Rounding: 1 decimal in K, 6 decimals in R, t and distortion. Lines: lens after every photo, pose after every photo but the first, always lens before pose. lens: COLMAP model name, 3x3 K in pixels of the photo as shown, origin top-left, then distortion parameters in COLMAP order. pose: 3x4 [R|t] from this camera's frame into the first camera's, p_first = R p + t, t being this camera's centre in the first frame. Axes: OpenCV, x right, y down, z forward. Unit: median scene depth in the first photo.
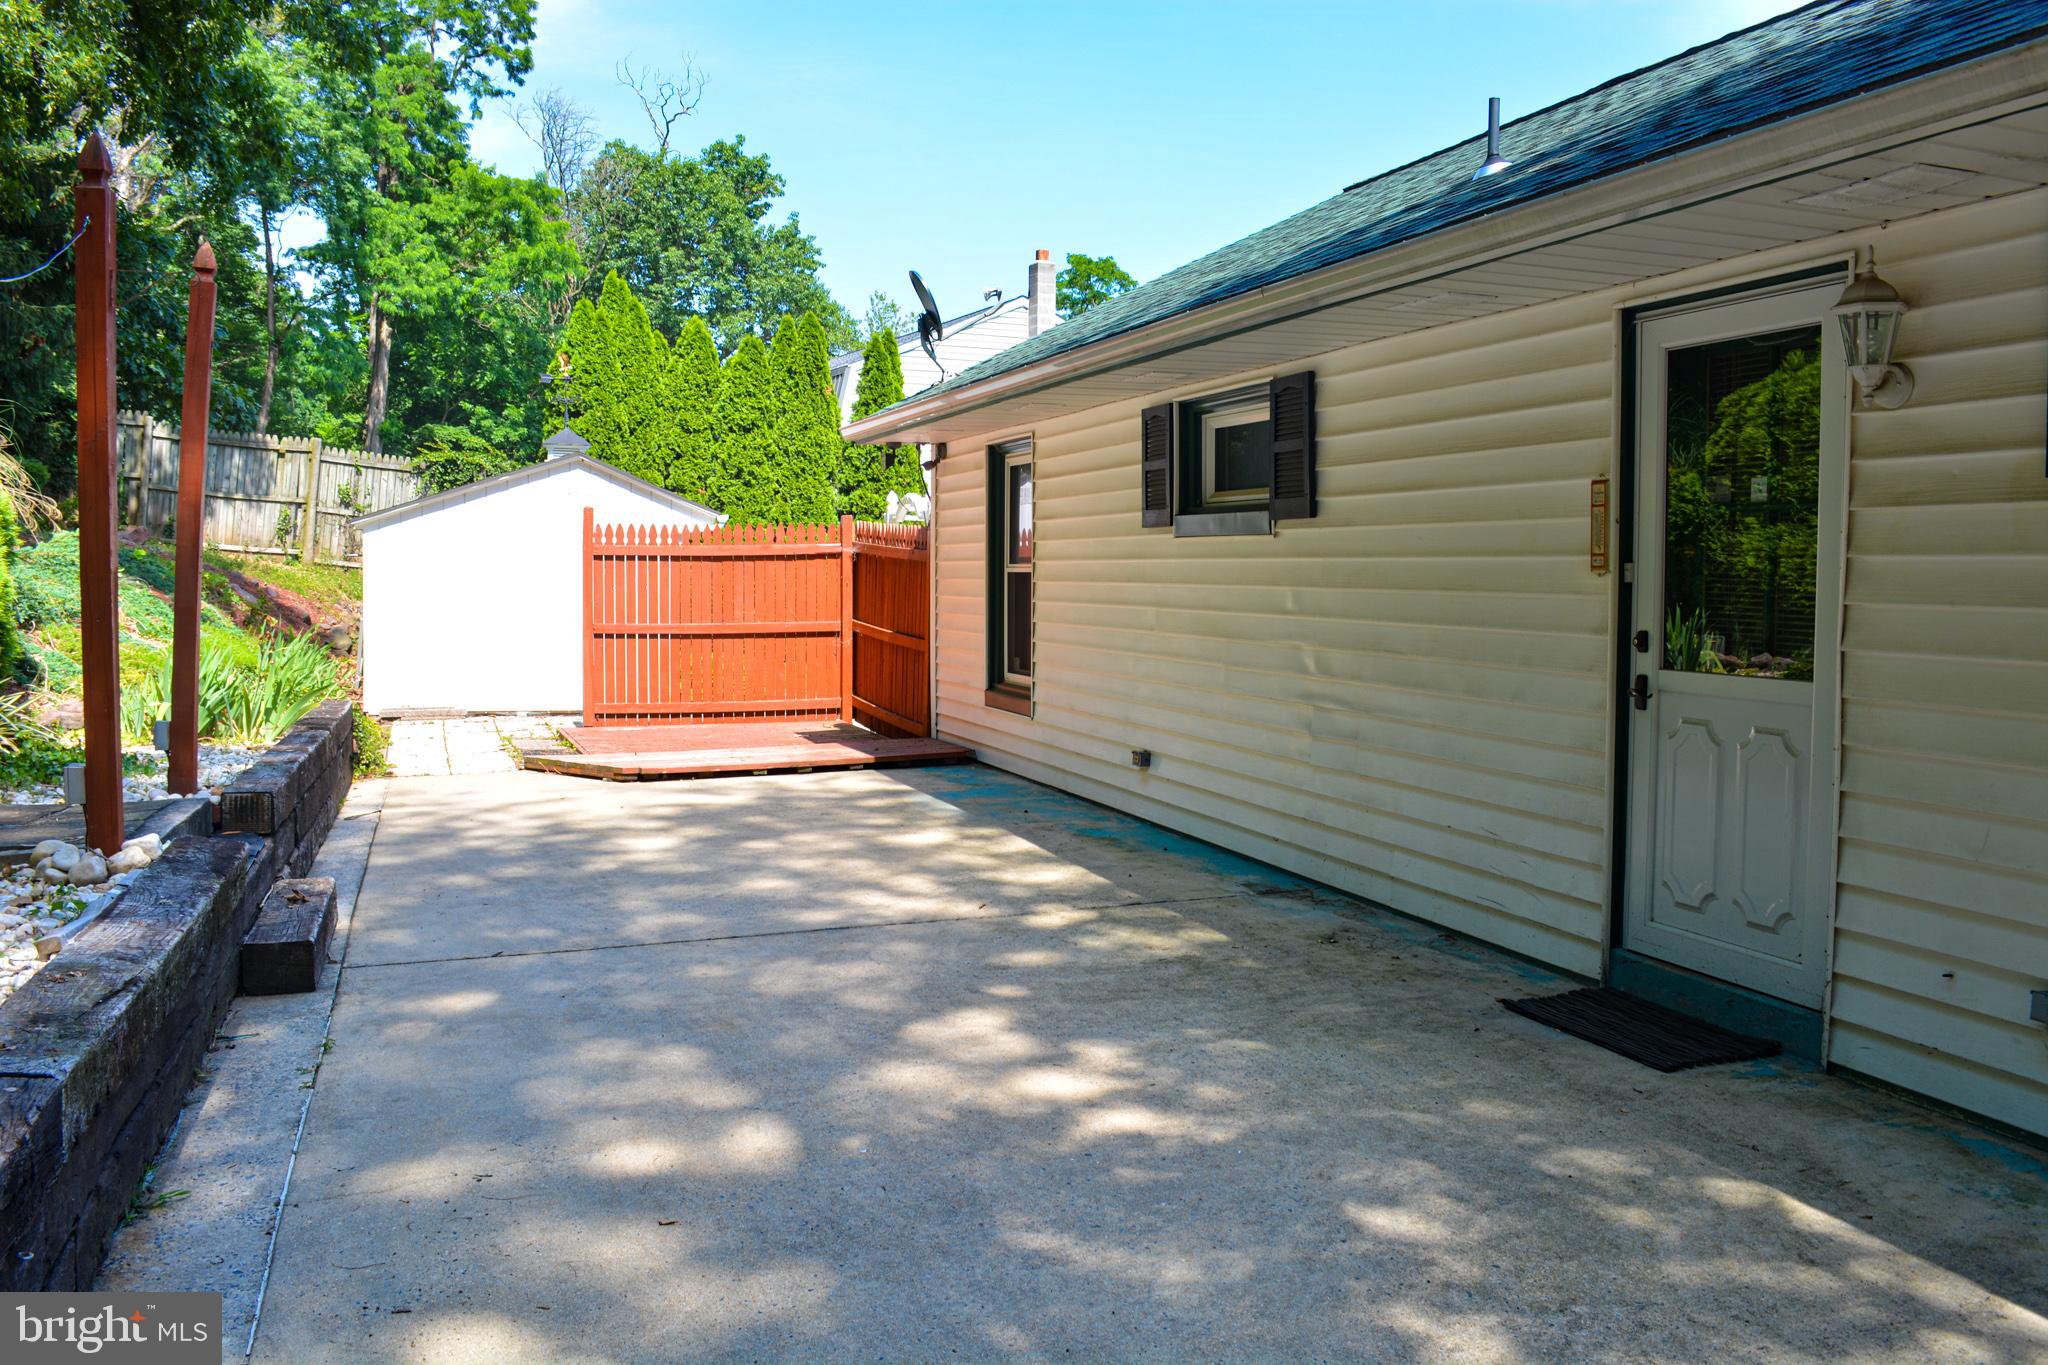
lens RADIAL K [[1625.1, 0, 1023.1], [0, 1625.1, 687.7], [0, 0, 1]] dist [-0.072102, -0.005308]
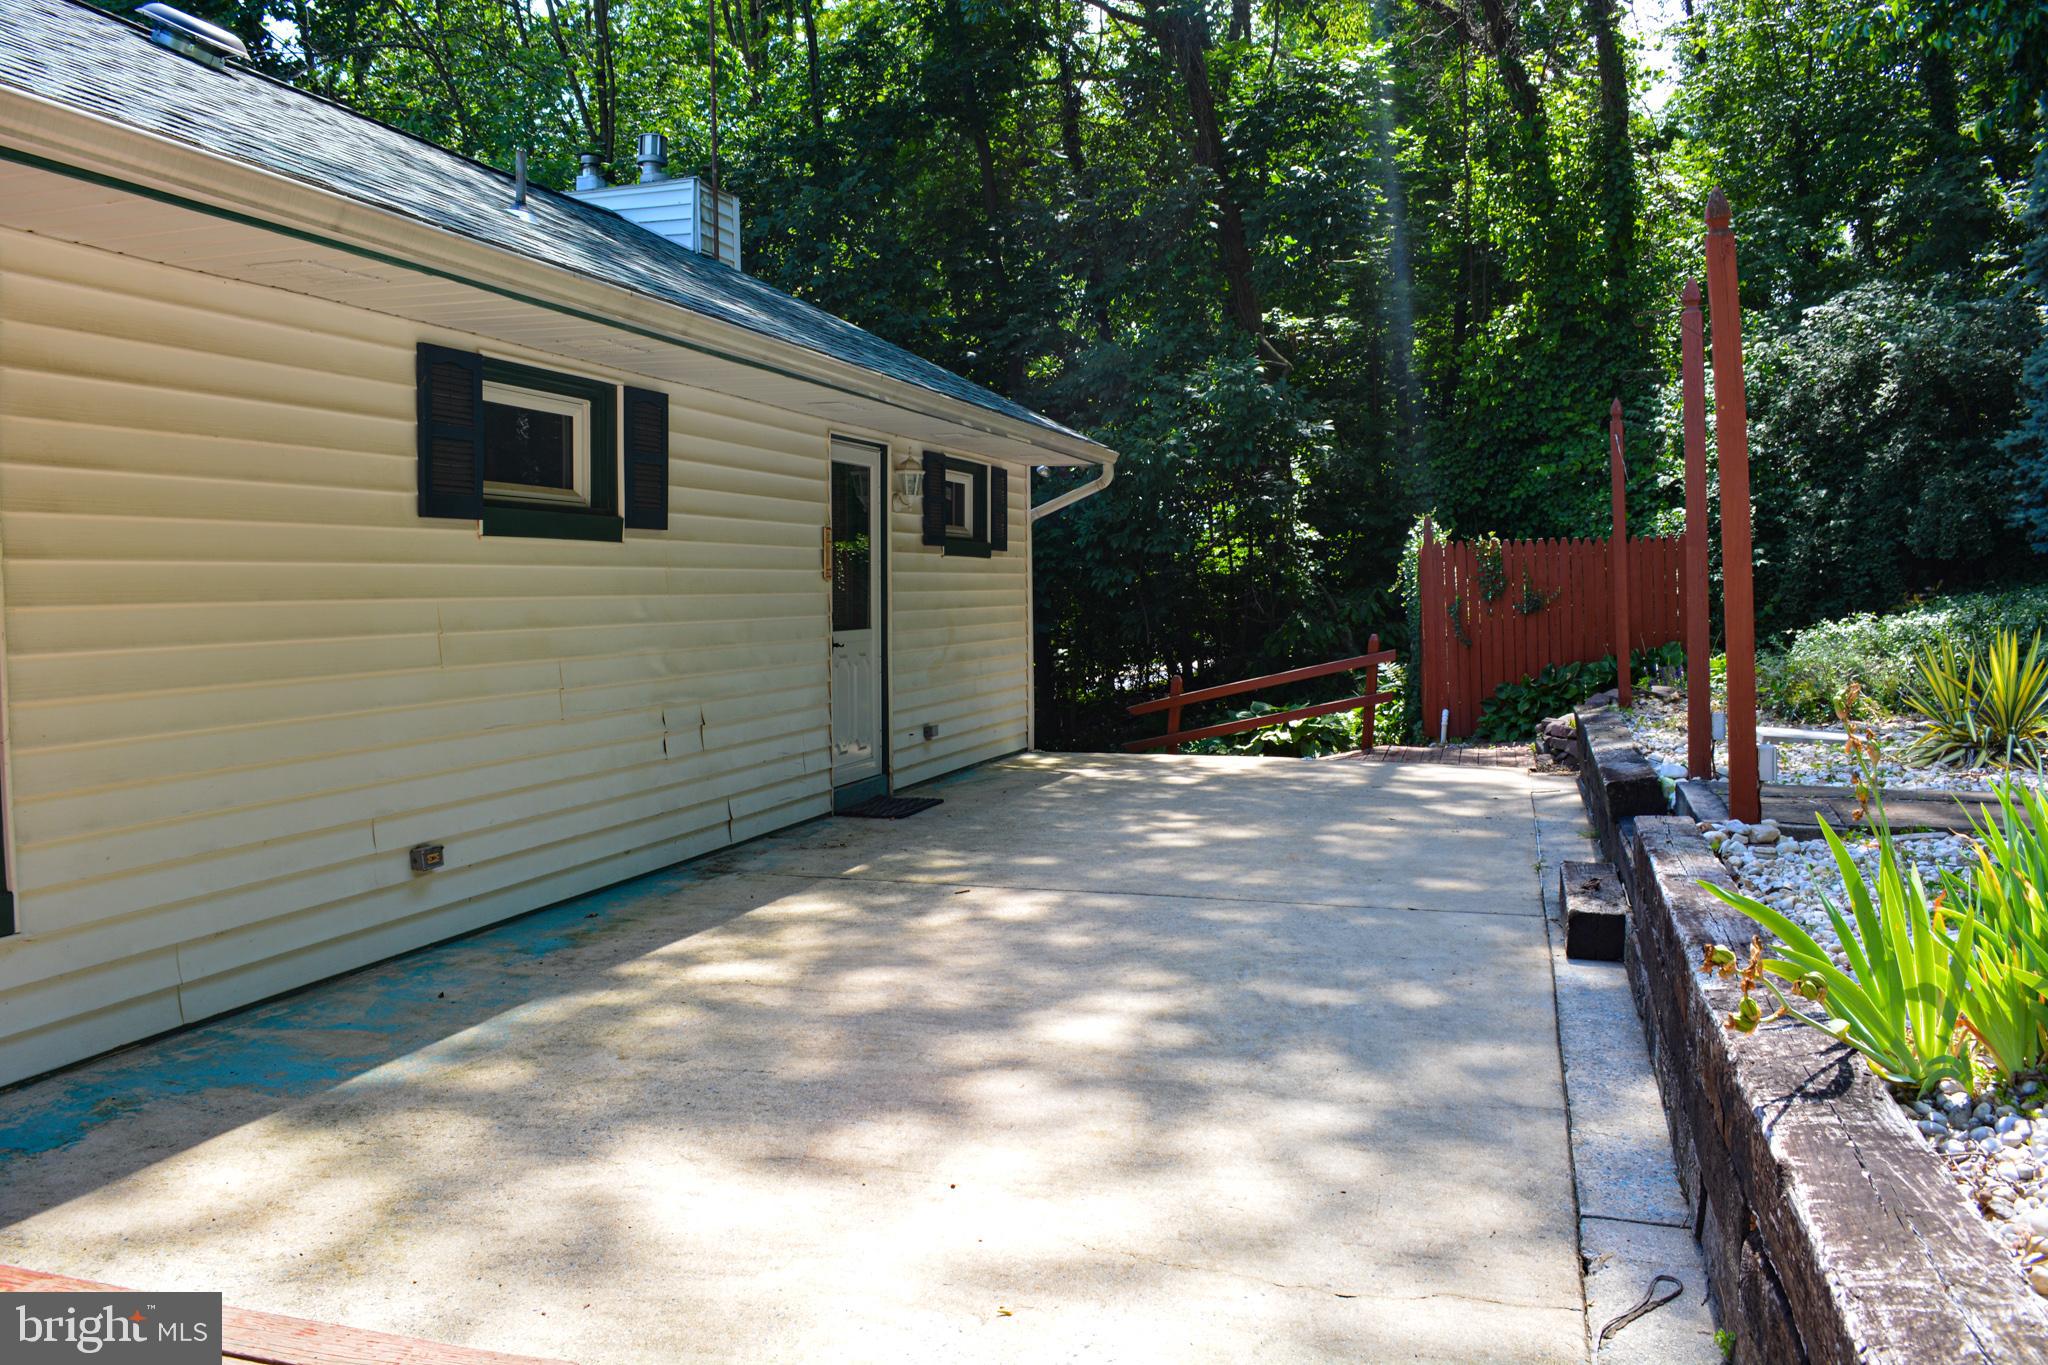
lens RADIAL K [[1625.1, 0, 1022.9], [0, 1625.1, 675.8], [0, 0, 1]] dist [-0.072102, -0.005308]
pose [[-0.809965, -0.050509, 0.584299, -0.646124], [0.026447, 0.992125, 0.122425, -0.134512], [-0.585882, 0.114614, -0.802251, 1.735596]]
